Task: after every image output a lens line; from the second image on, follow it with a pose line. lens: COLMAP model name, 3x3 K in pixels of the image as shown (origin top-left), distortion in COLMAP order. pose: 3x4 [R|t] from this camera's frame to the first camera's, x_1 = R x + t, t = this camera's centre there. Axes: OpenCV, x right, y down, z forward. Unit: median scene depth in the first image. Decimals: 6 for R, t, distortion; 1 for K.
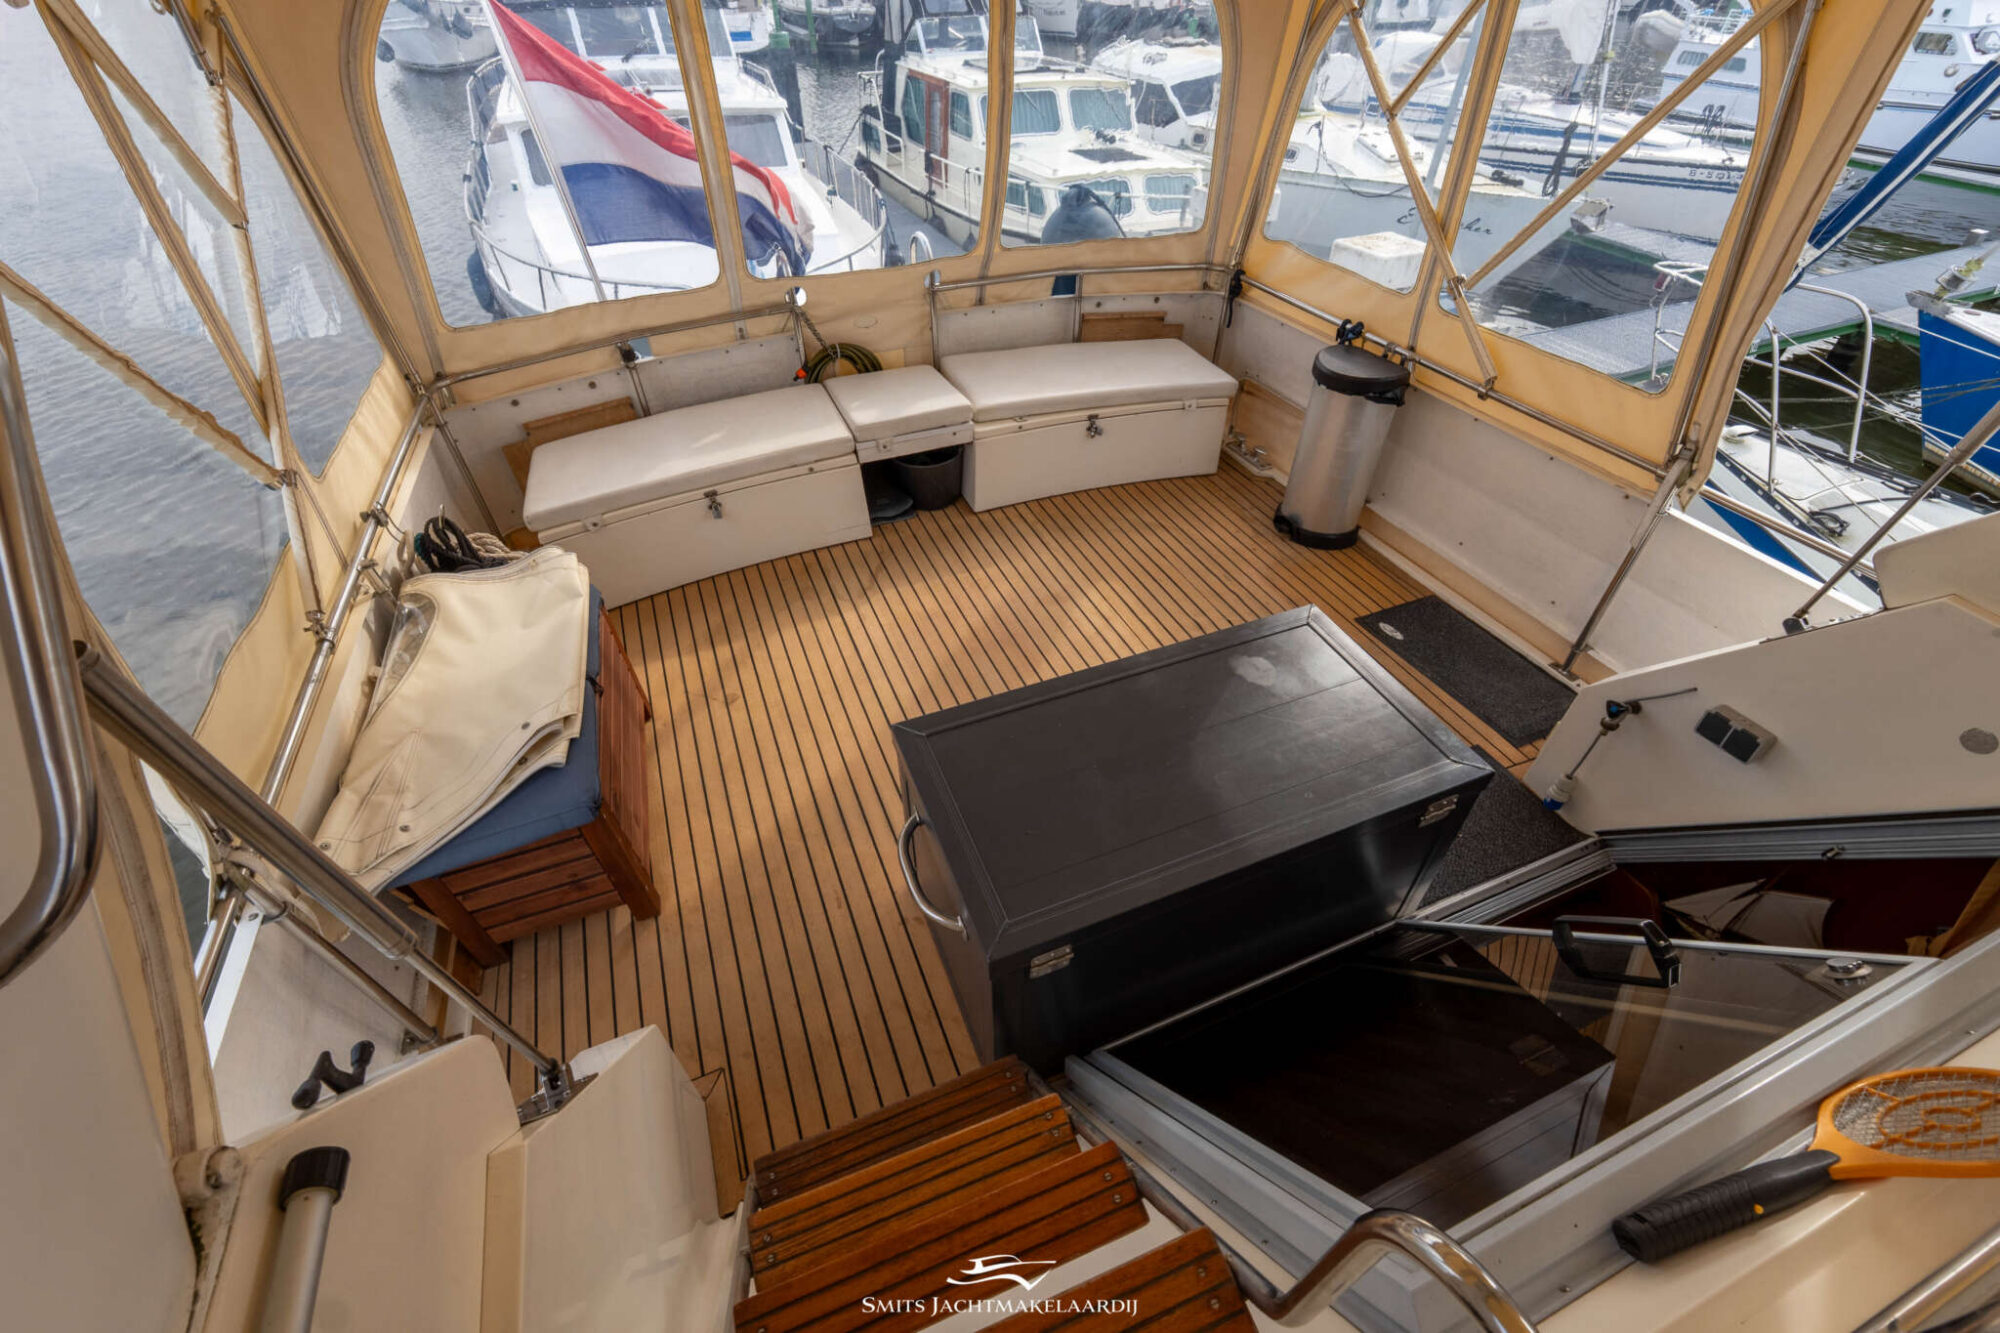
lens RADIAL K [[839.5, 0, 1008.6], [0, 839.5, 655.0], [0, 0, 1]] dist [-0.005863, -0.000419]
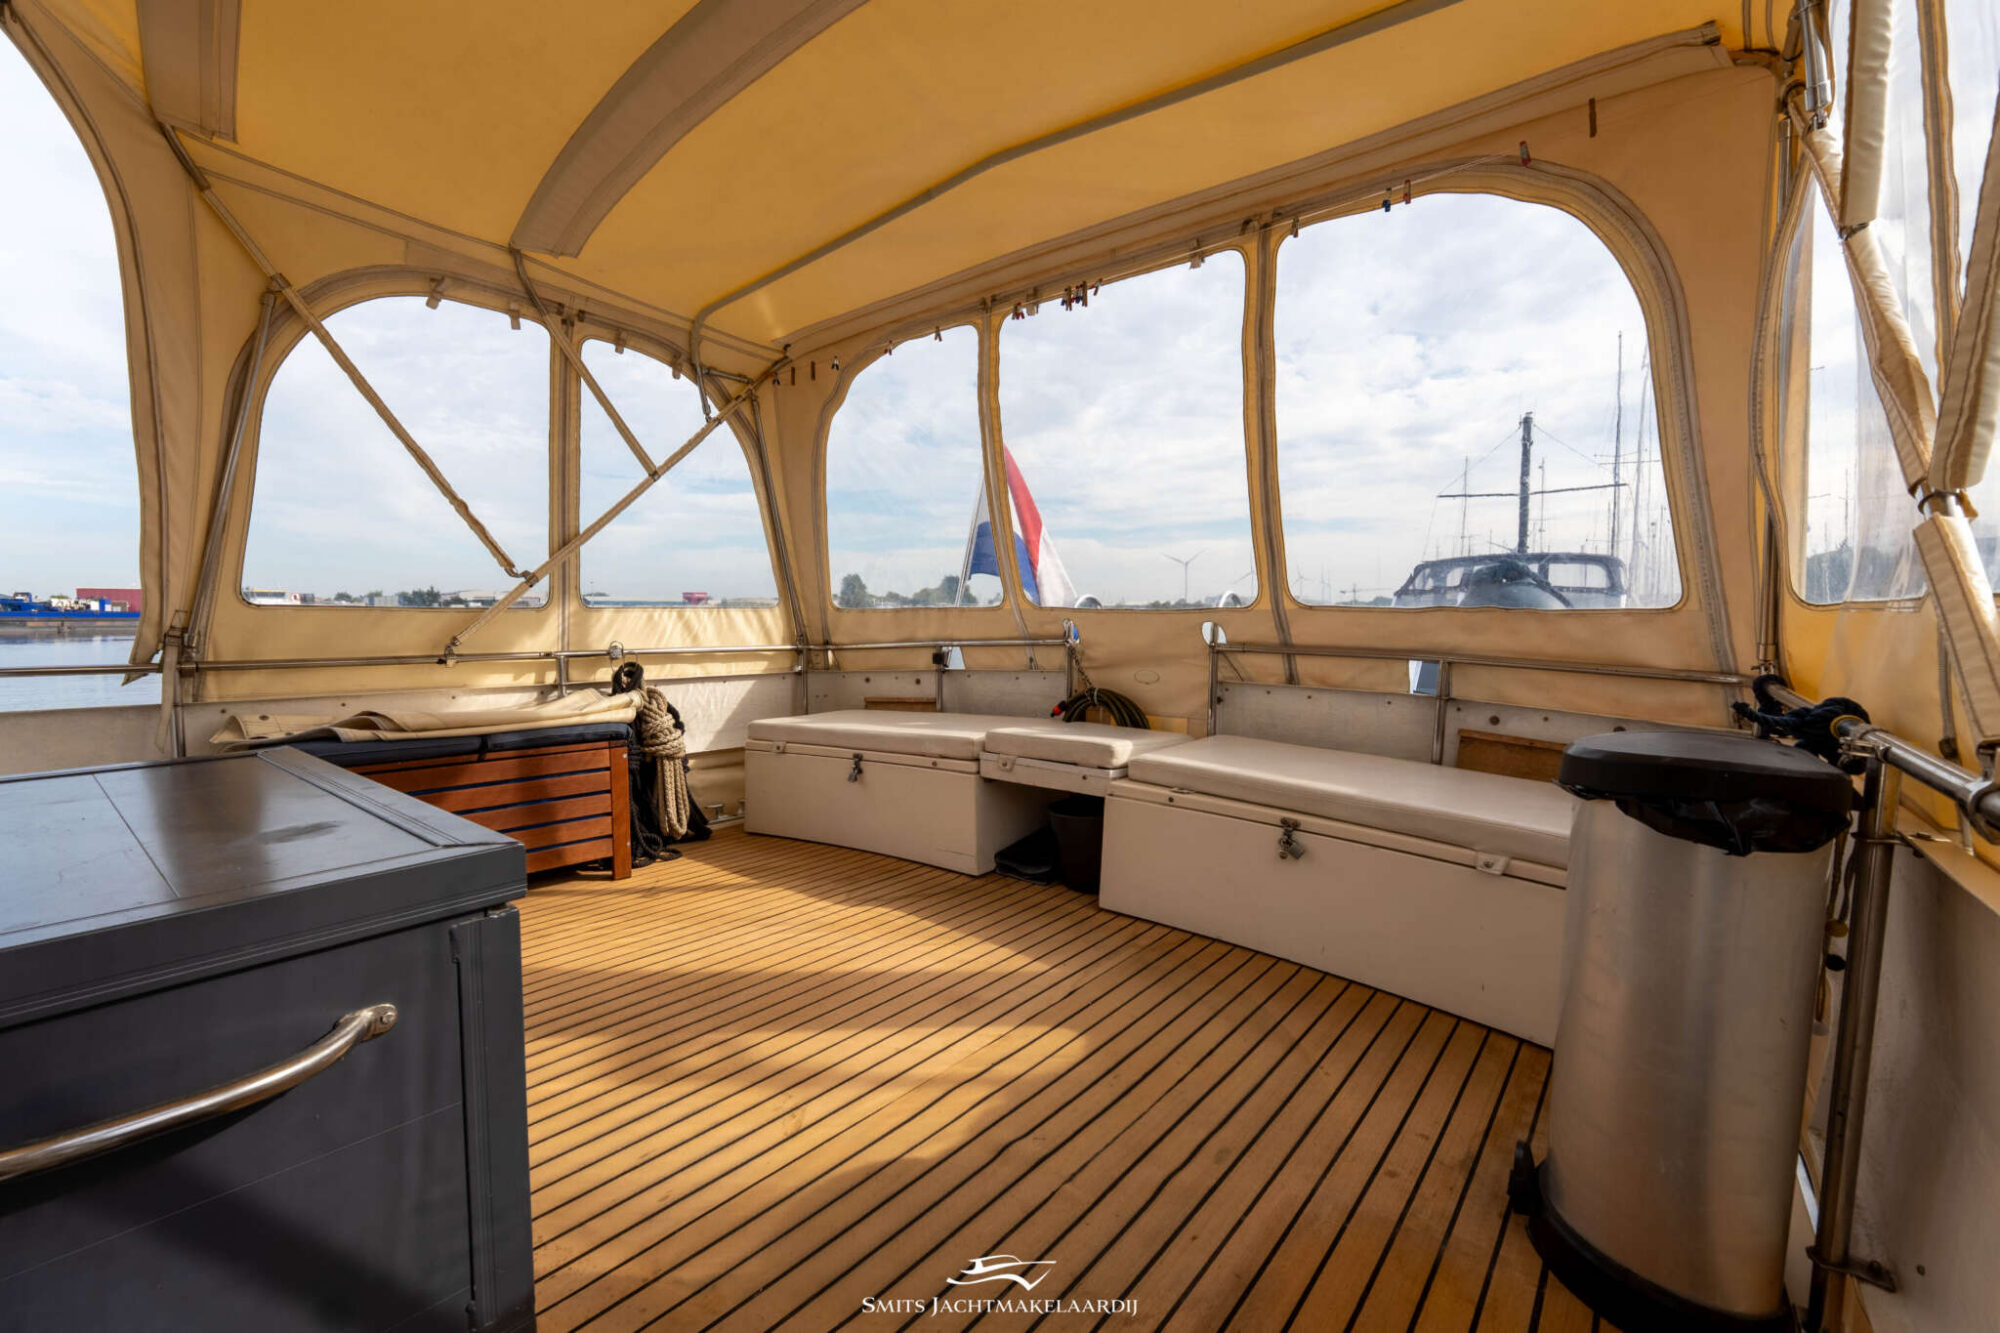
lens RADIAL K [[839.5, 0, 1001.6], [0, 839.5, 667.0], [0, 0, 1]] dist [-0.005863, -0.000419]
pose [[0.481627, 0.064033, -0.874034, 0.527010], [-0.579598, 0.771340, -0.262871, -0.101640], [0.657344, 0.633194, 0.408612, 0.581413]]
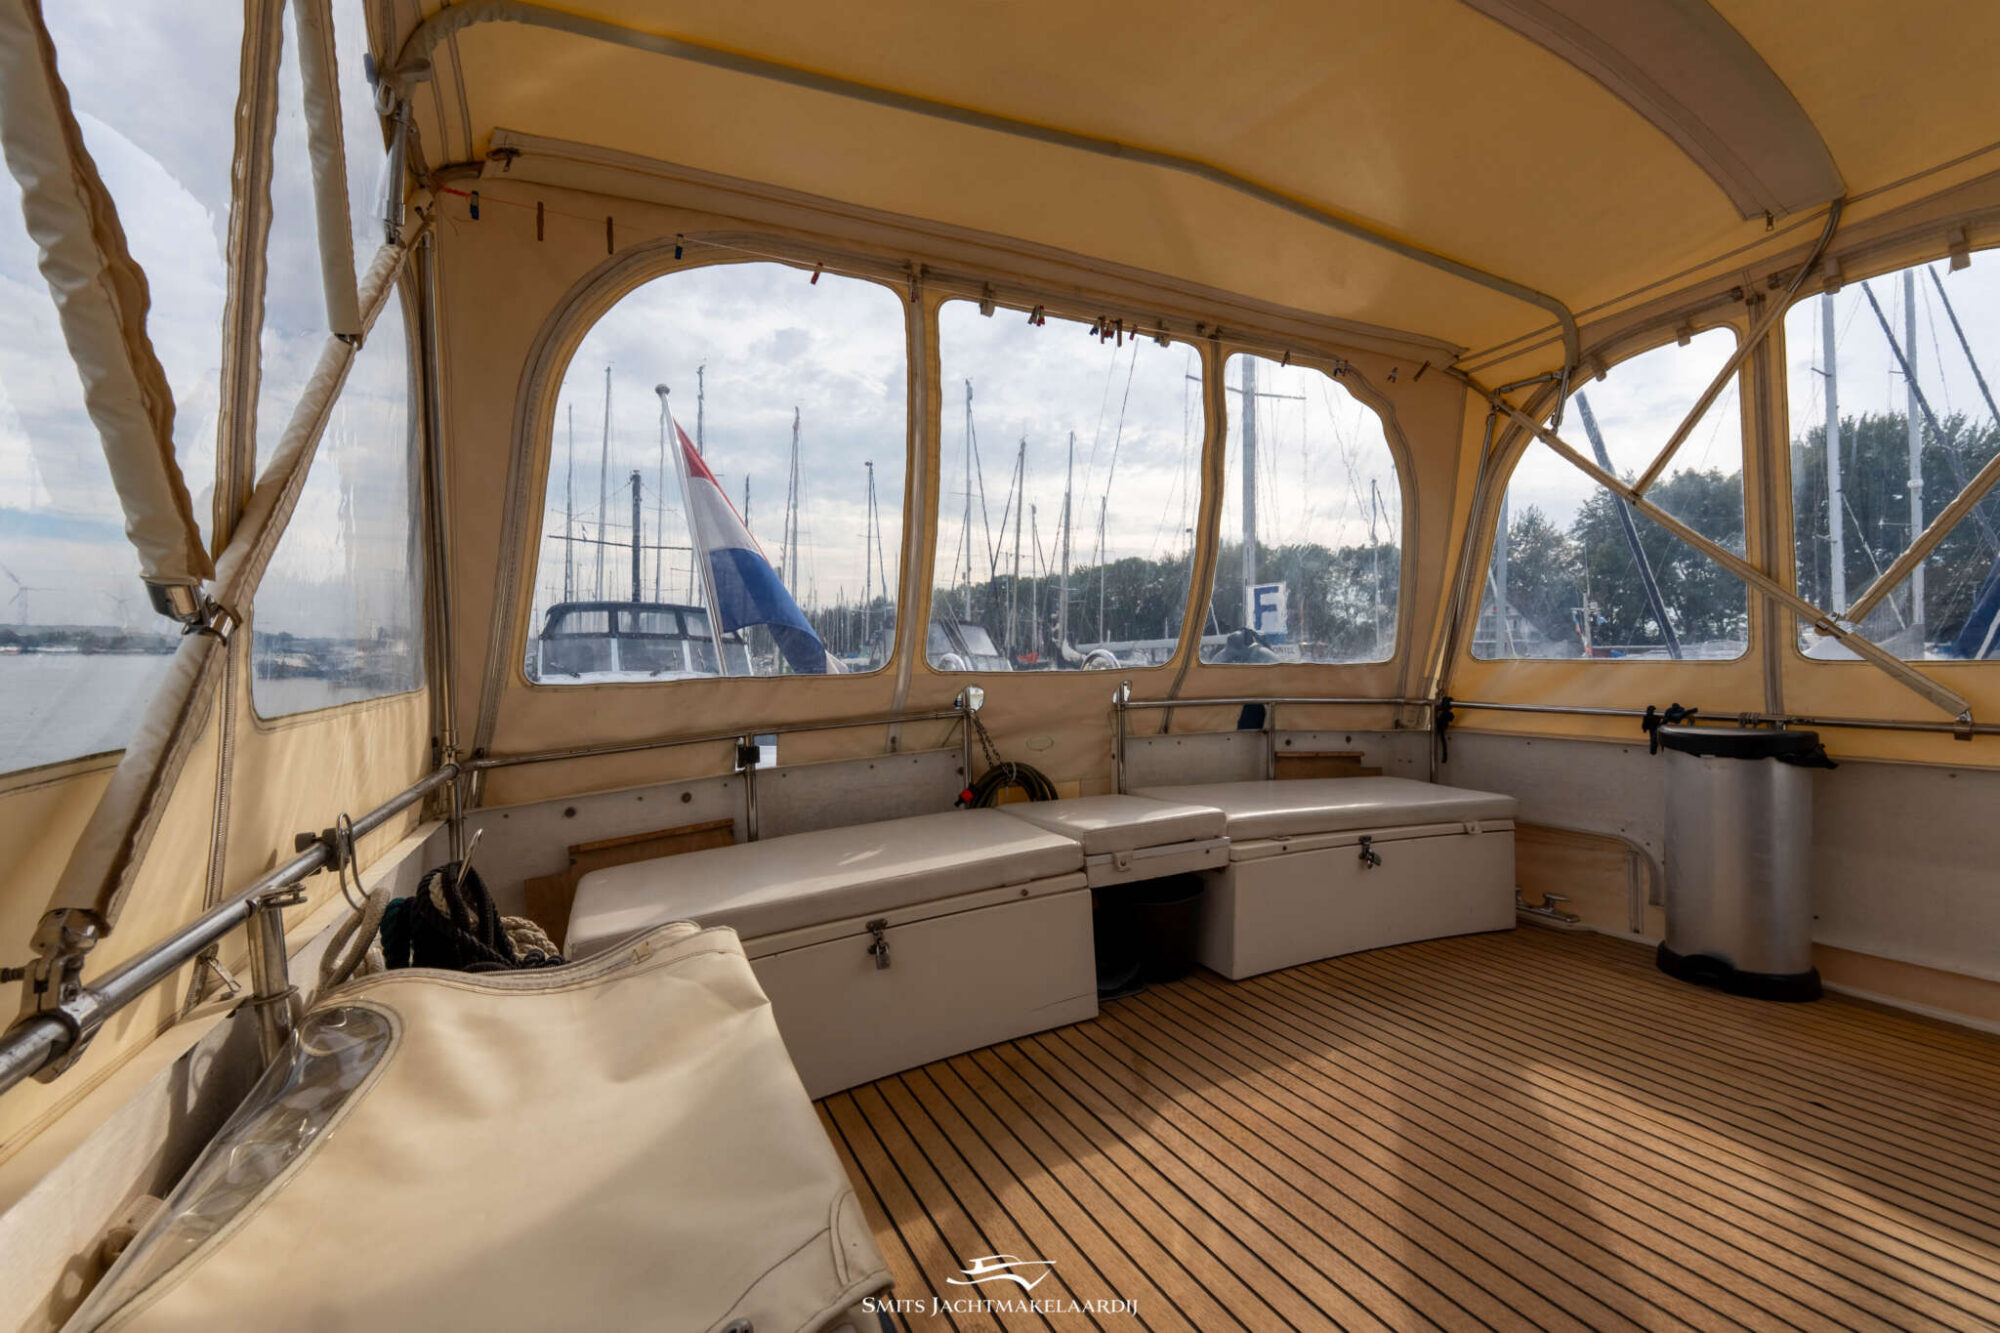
lens RADIAL K [[839.5, 0, 1007.2], [0, 839.5, 661.6], [0, 0, 1]] dist [-0.005863, -0.000419]
pose [[0.996181, -0.008806, 0.086862, -0.283526], [0.062954, 0.761777, -0.644774, 0.051882], [-0.060491, 0.647780, 0.759422, 0.376942]]
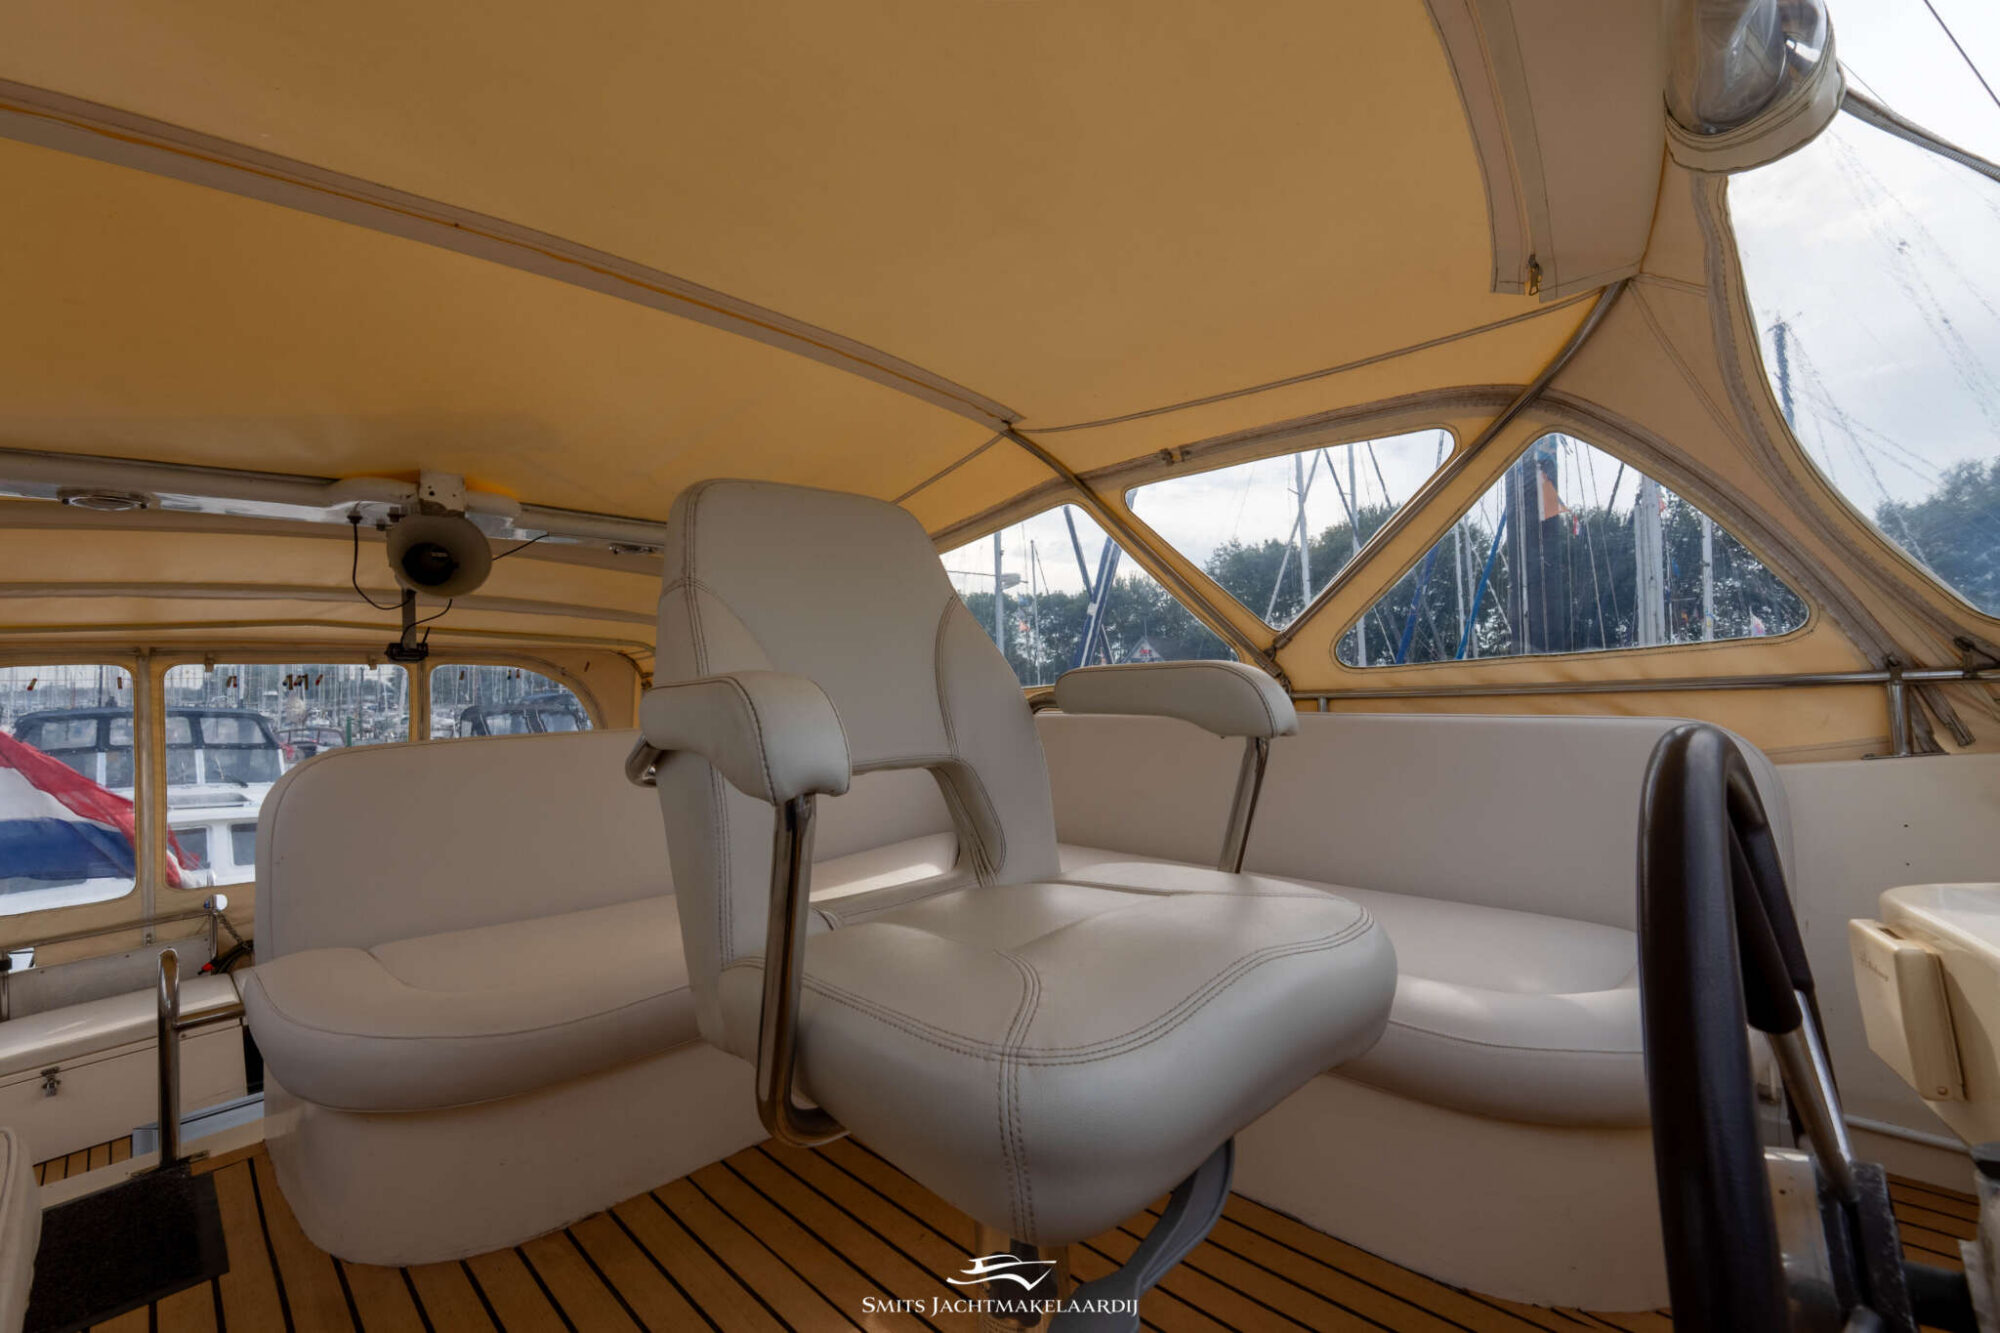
lens RADIAL K [[839.5, 0, 995.3], [0, 839.5, 655.6], [0, 0, 1]] dist [-0.005863, -0.000419]
pose [[0.915724, -0.014477, 0.401546, 0.294875], [0.286049, 0.725306, -0.626184, 0.387033], [-0.282179, 0.688274, 0.668322, -0.364634]]
